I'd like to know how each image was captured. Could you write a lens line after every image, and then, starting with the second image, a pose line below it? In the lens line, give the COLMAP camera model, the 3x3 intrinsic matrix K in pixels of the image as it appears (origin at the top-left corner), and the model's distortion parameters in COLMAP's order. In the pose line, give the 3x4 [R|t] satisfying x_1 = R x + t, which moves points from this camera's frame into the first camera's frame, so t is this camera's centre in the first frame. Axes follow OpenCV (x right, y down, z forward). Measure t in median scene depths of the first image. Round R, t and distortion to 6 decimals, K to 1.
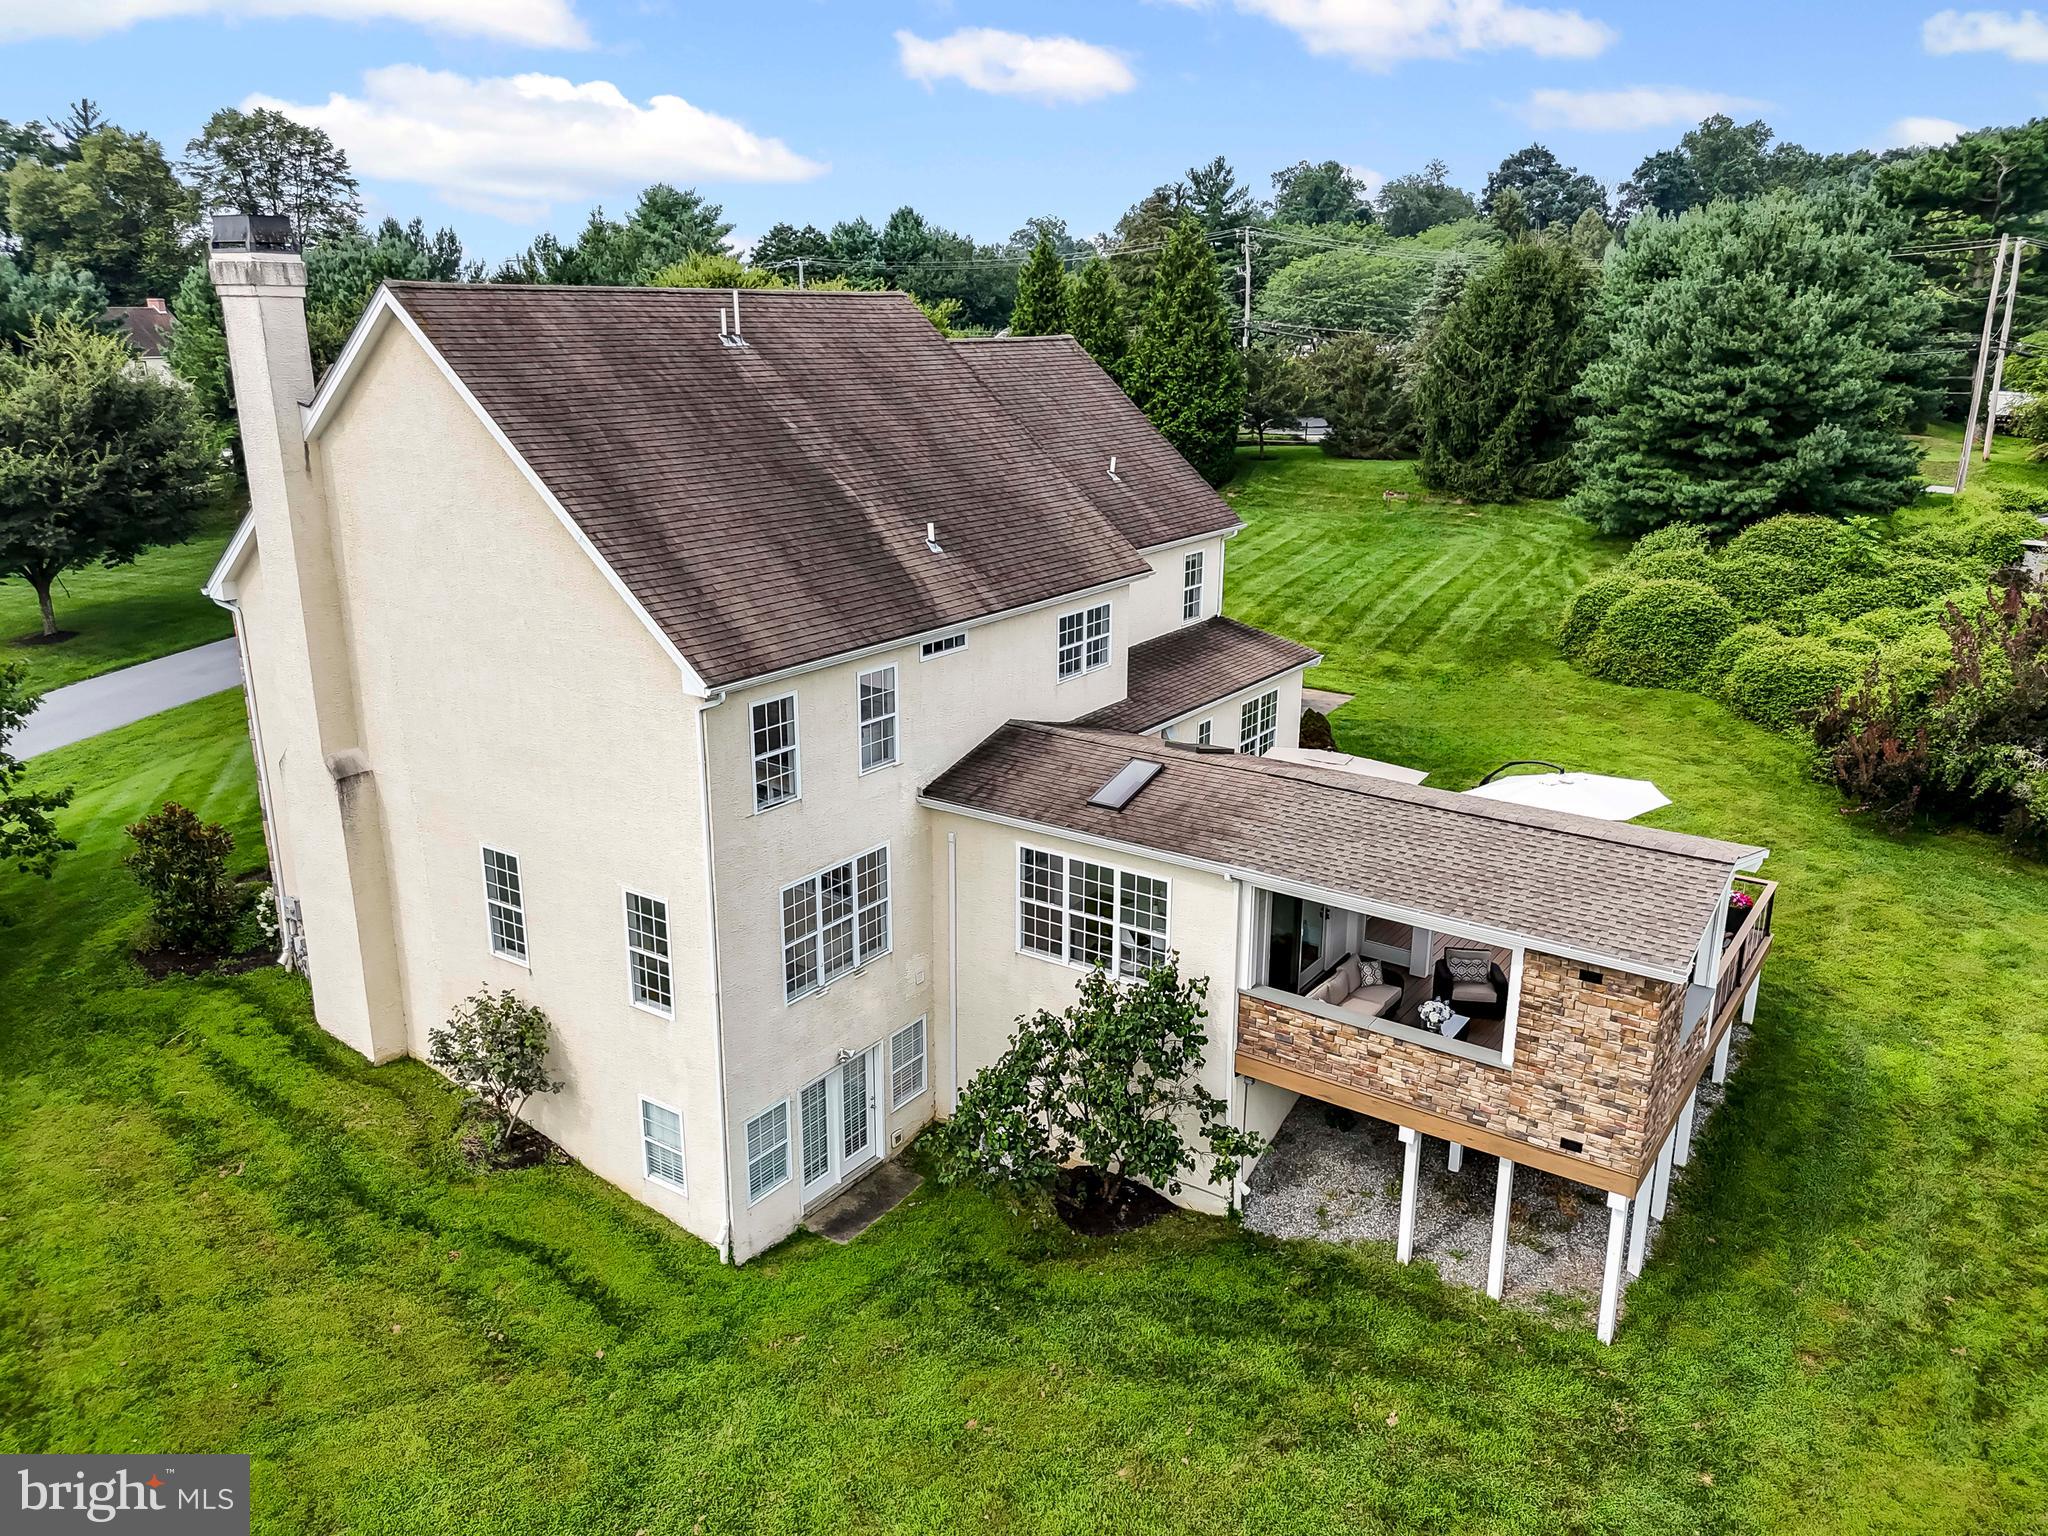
lens RADIAL K [[1493.1, 0, 1025.7], [0, 1493.1, 759.1], [0, 0, 1]] dist [0.051329, -0.026874]
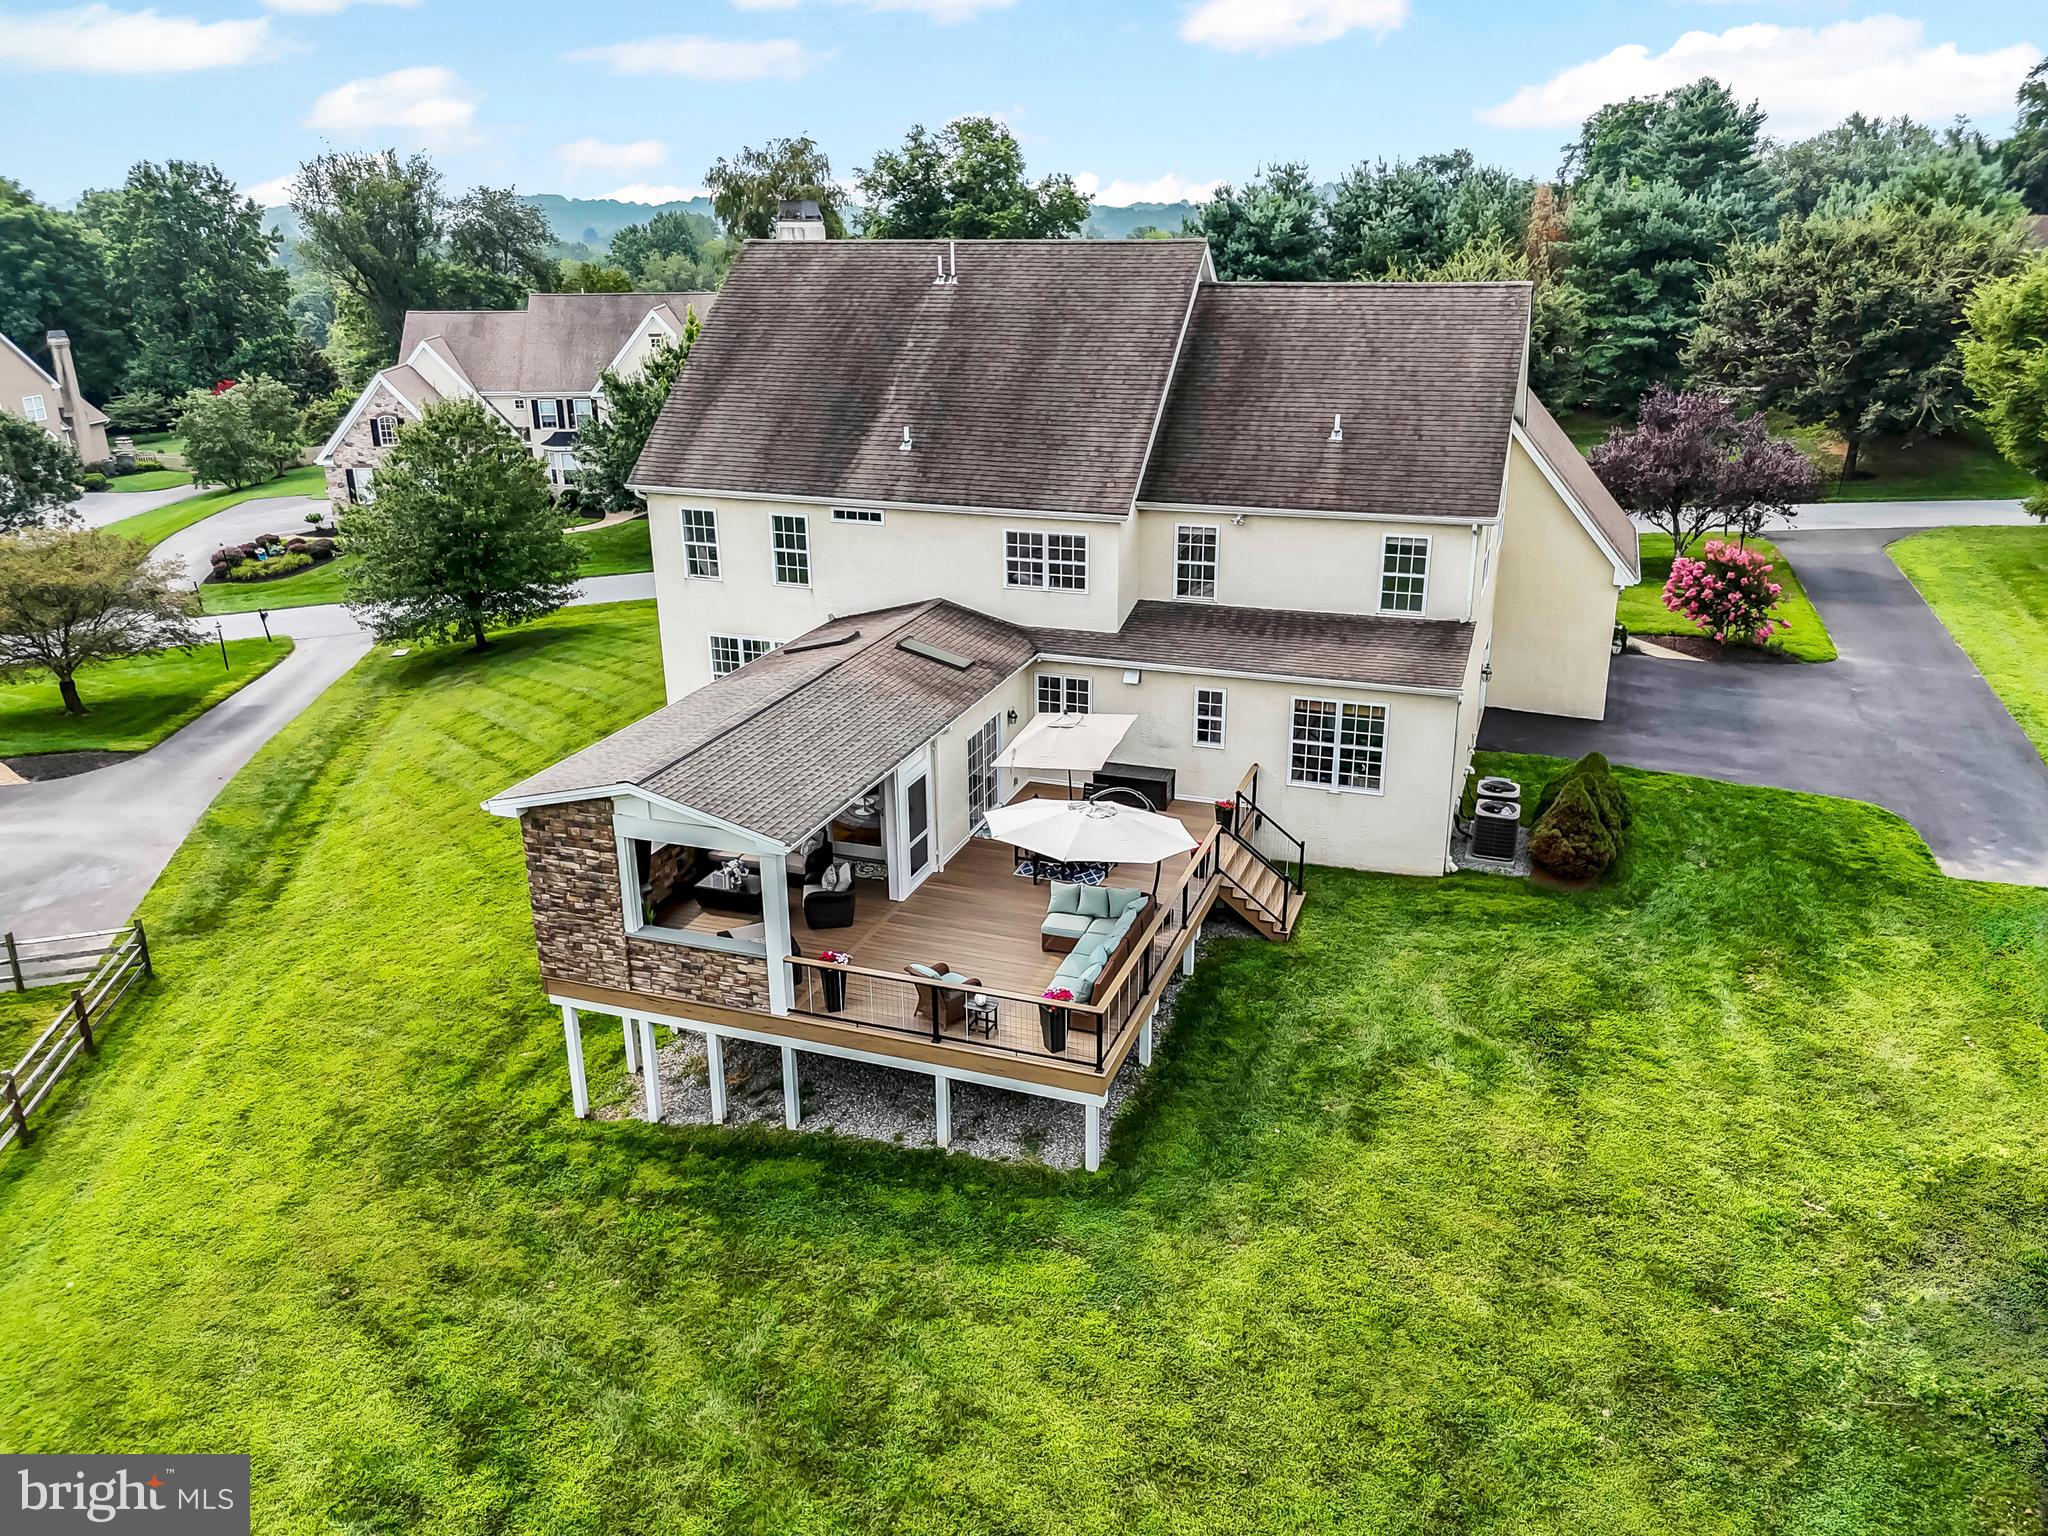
lens RADIAL K [[1493.1, 0, 1026.0], [0, 1493.1, 769.0], [0, 0, 1]] dist [0.051329, -0.026874]
pose [[0.243710, 0.325987, -0.913421, 1.123128], [-0.269059, 0.927576, 0.259251, -0.223501], [0.931779, 0.182582, 0.313769, 0.673974]]
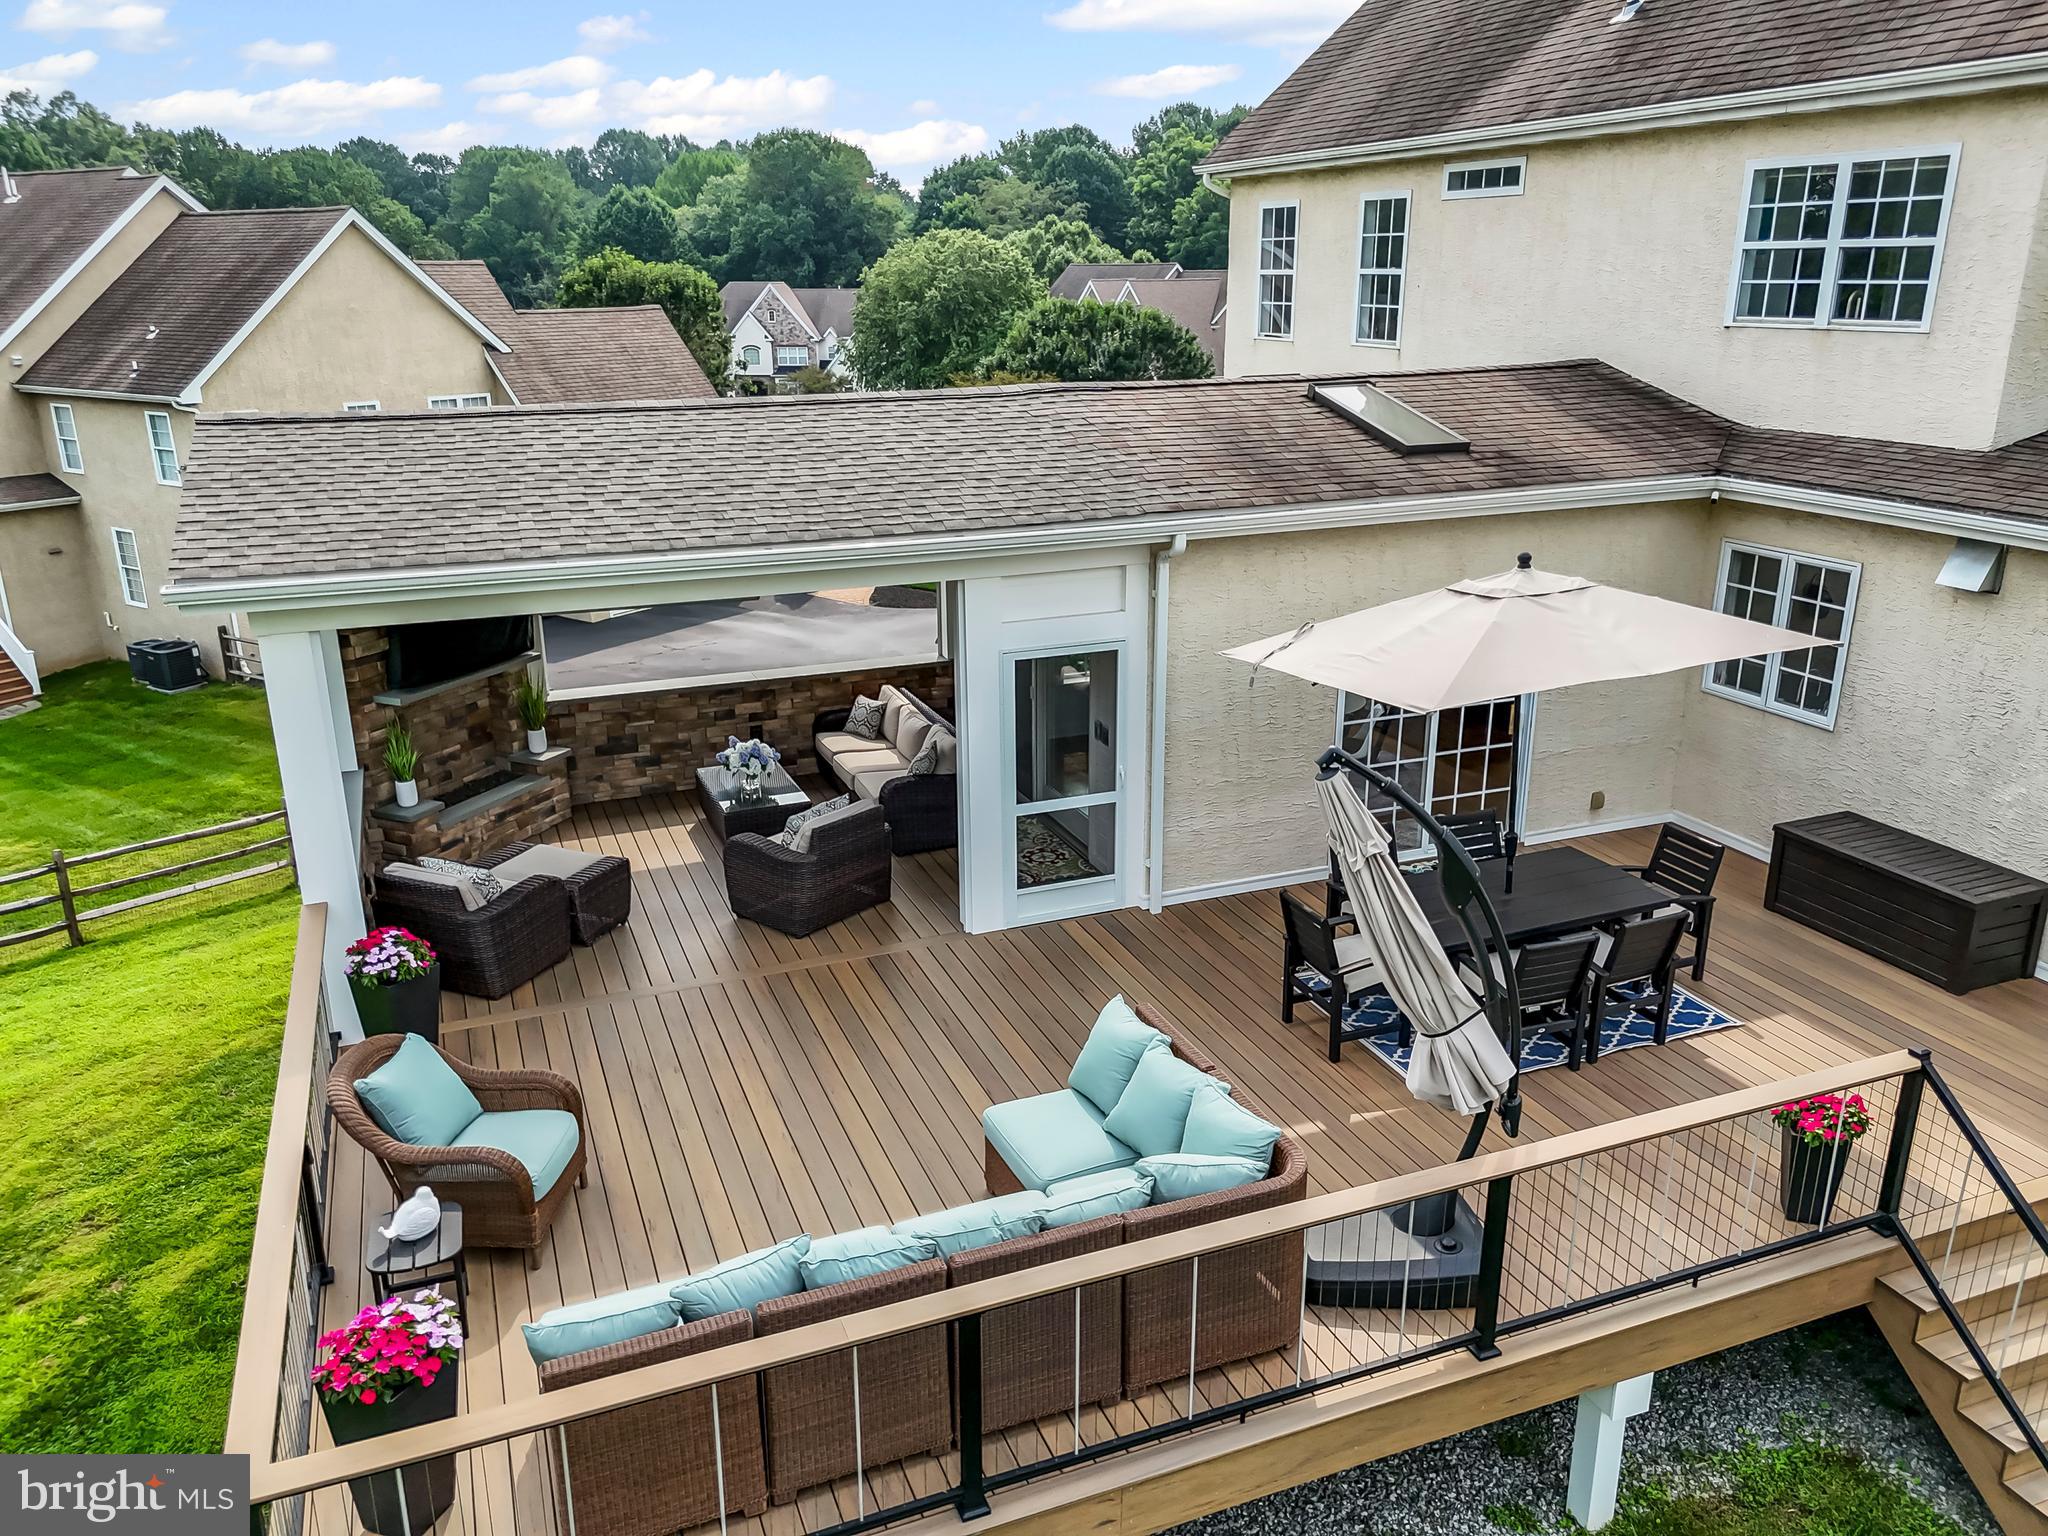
lens RADIAL K [[1493.1, 0, 1041.3], [0, 1493.1, 758.3], [0, 0, 1]] dist [0.051329, -0.026874]
pose [[-0.549842, 0.255346, -0.795281, 0.537972], [-0.241349, 0.862944, 0.443935, -0.090491], [0.799640, 0.436035, -0.412855, 1.075709]]
